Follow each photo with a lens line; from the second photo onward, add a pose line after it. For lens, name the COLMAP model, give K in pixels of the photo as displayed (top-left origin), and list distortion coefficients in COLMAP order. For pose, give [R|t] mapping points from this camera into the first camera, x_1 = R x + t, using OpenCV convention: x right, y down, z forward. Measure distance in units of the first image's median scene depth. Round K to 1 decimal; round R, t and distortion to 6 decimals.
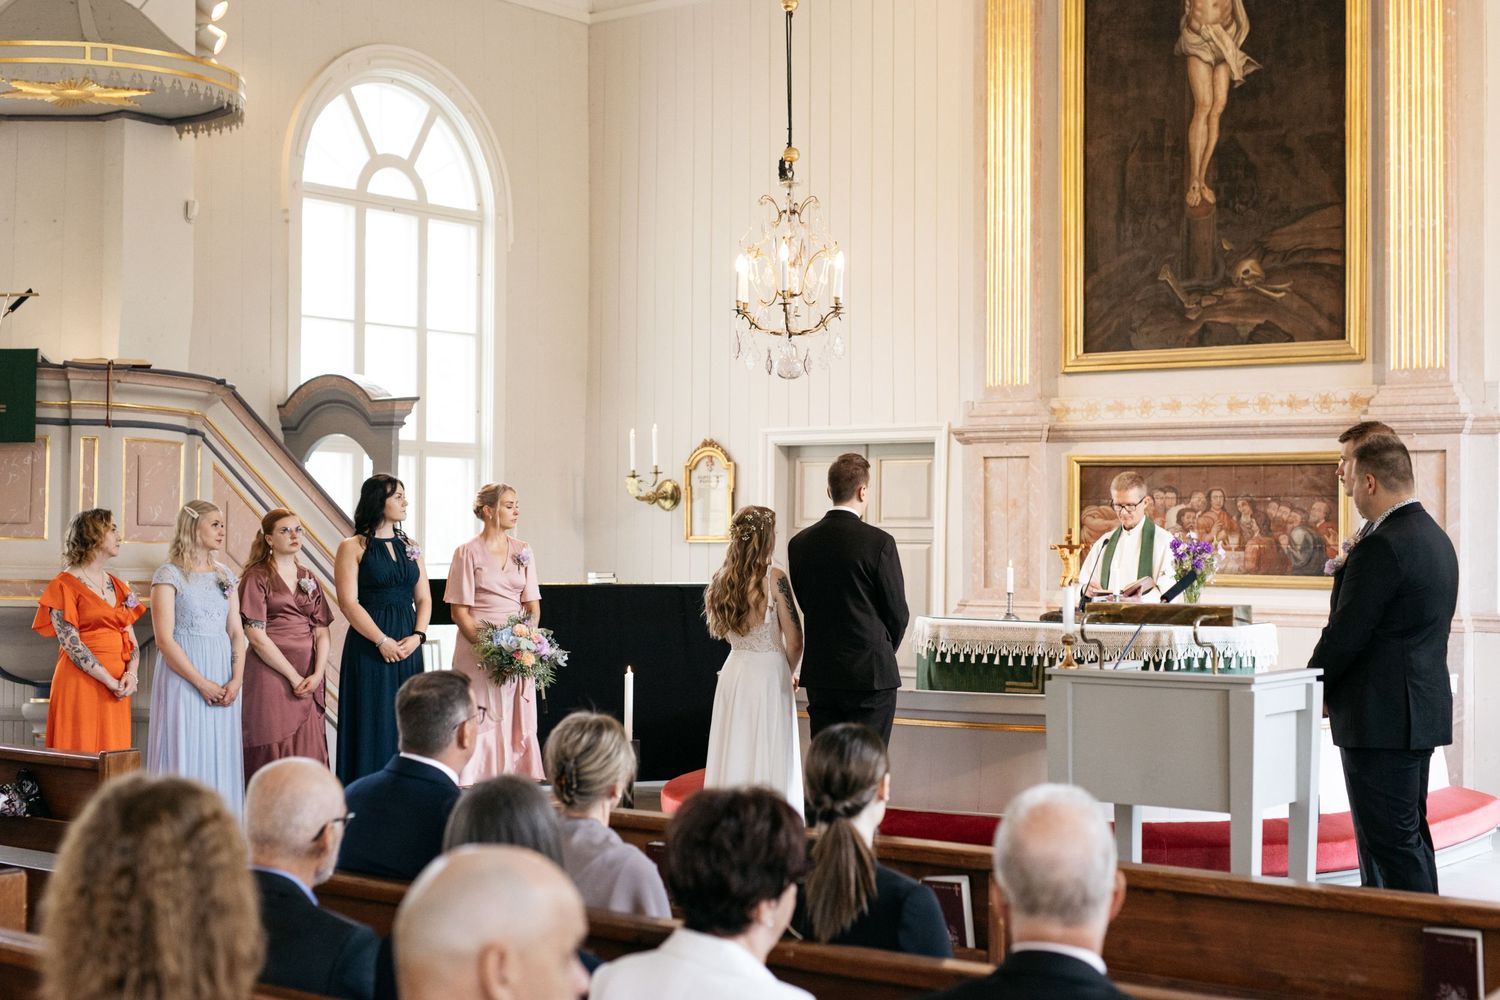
lens RADIAL K [[2087.6, 0, 750.0], [0, 2087.6, 500.0], [0, 0, 1]] dist [-0.007301, 0.060881]
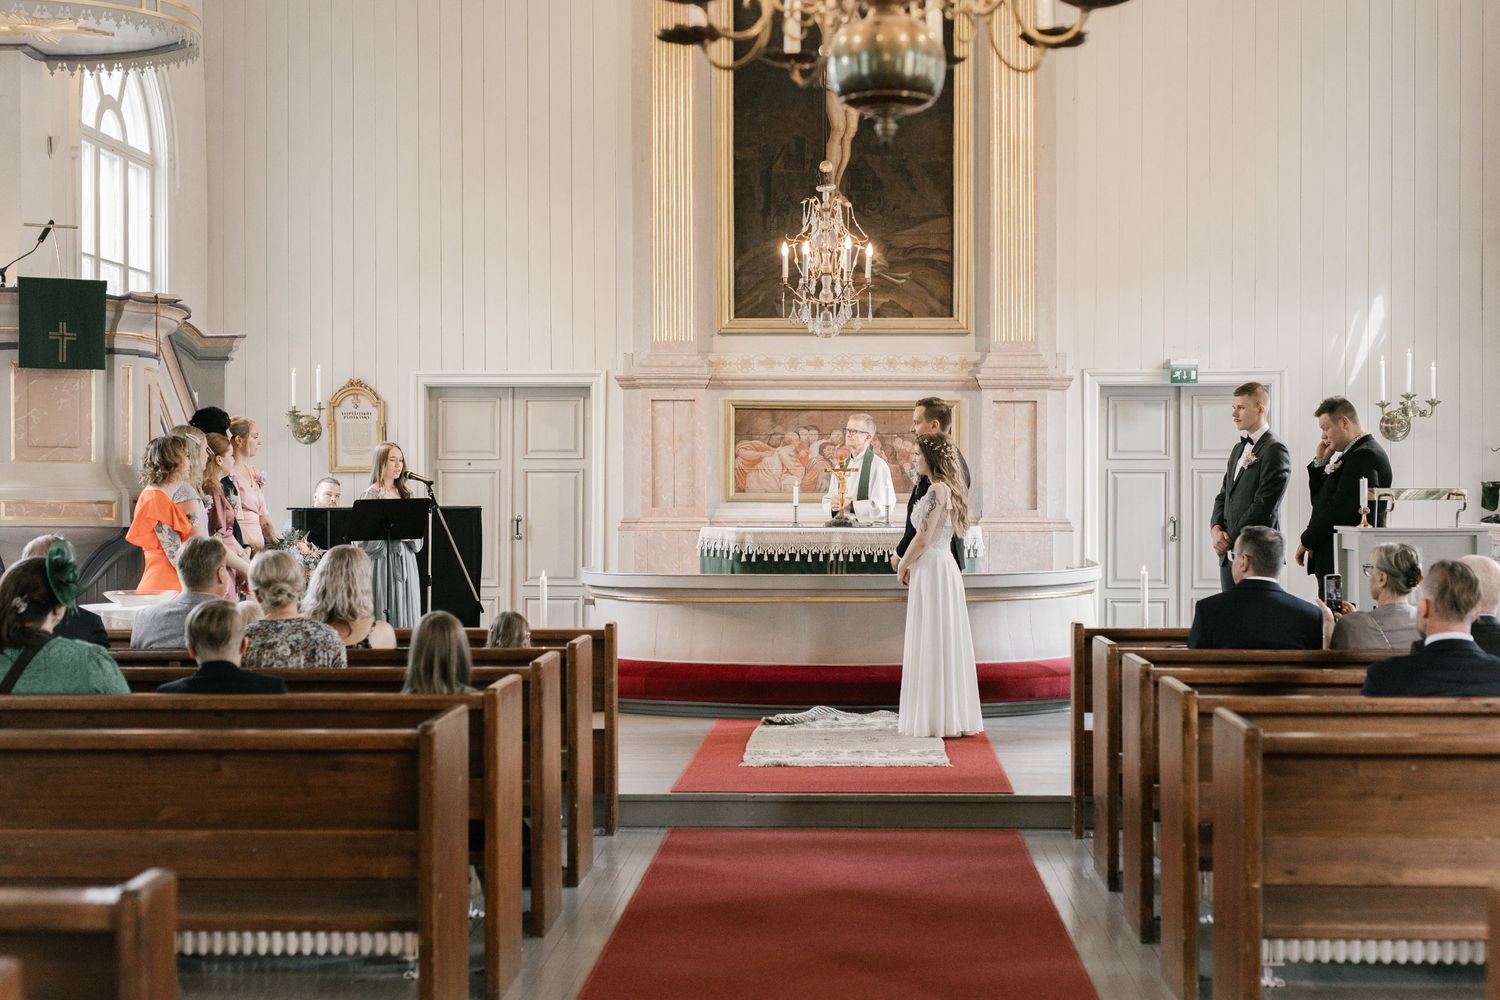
lens RADIAL K [[2087.6, 0, 750.0], [0, 2087.6, 500.0], [0, 0, 1]] dist [-0.007301, 0.060881]
pose [[0.828867, -0.008863, 0.559375, -0.553903], [-0.004646, 0.999731, 0.022725, 0.010436], [-0.559426, -0.021435, 0.828603, -0.043750]]
